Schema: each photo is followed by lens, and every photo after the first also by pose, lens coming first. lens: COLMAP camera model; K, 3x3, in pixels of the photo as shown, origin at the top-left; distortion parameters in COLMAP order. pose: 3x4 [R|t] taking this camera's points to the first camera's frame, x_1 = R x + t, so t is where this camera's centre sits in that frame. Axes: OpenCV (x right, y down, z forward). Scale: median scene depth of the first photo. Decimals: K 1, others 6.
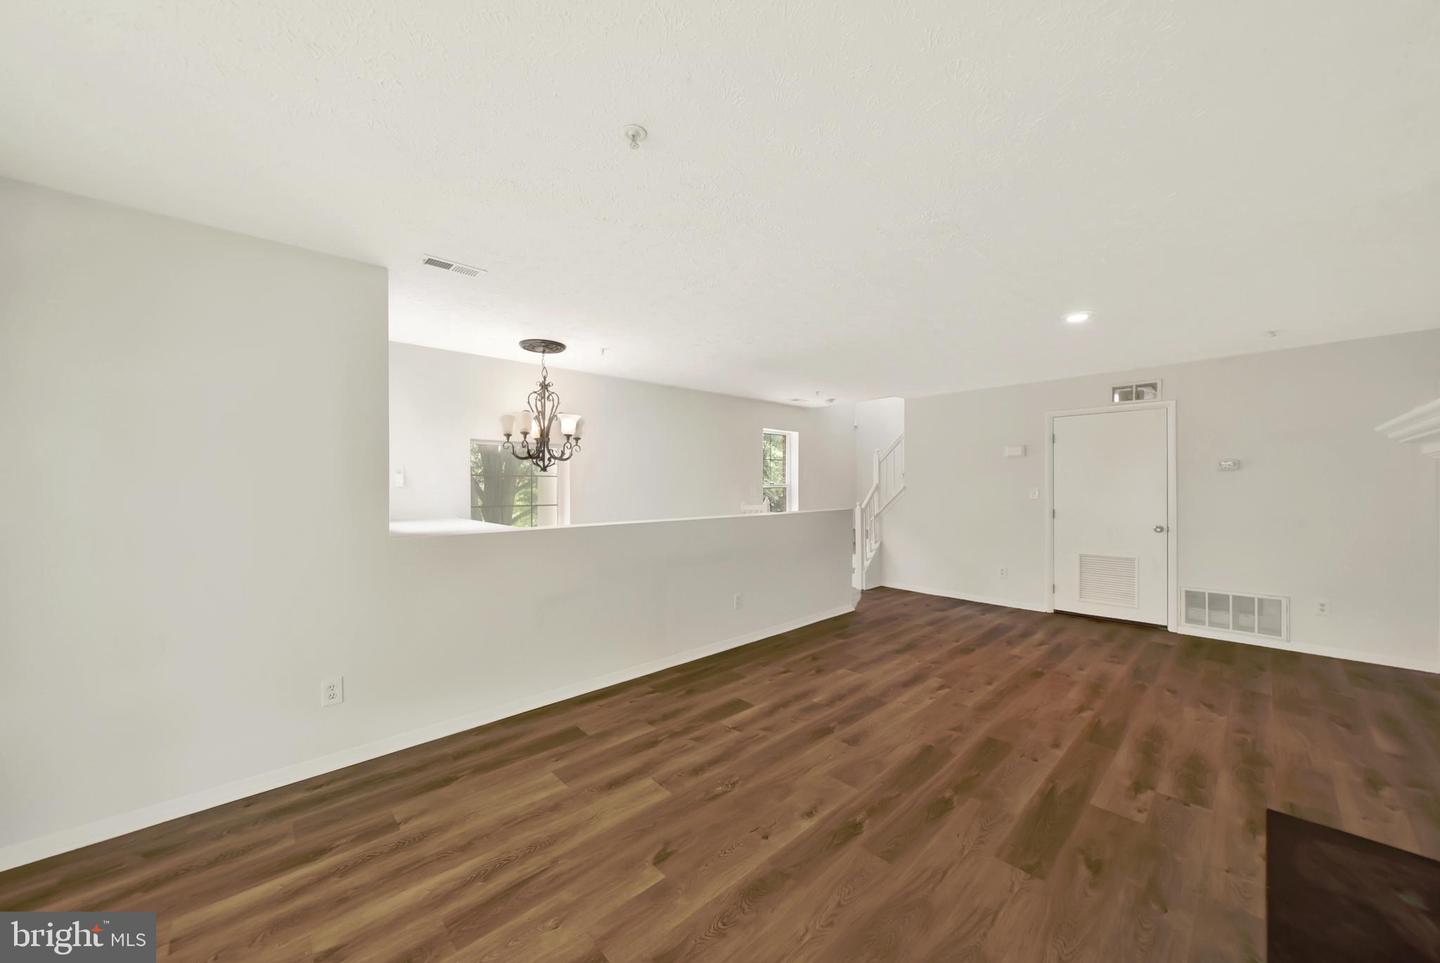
lens RADIAL K [[505.8, 0, 723.5], [0, 505.8, 486.8], [0, 0, 1]] dist [-0.000572, -0.003653]
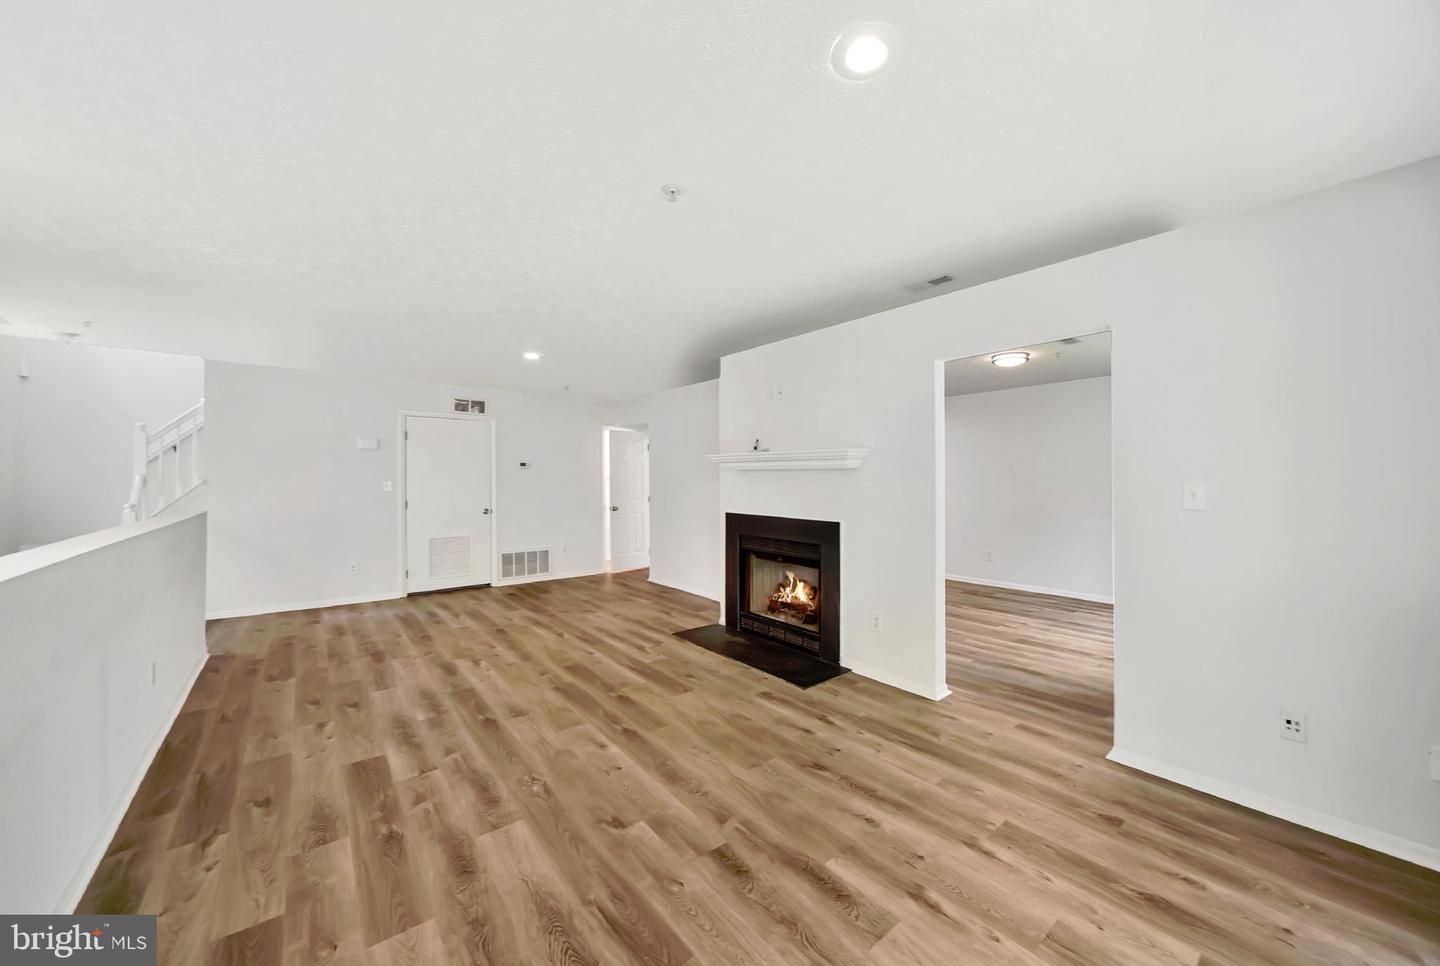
lens RADIAL K [[528.3, 0, 723.5], [0, 528.3, 477.0], [0, 0, 1]] dist [-0.011398, 0.000004]
pose [[0.081634, 0.005431, 0.996648, -0.758572], [0.002277, 0.999982, -0.005636, 0.003414], [-0.996660, 0.002730, 0.081620, 0.425461]]
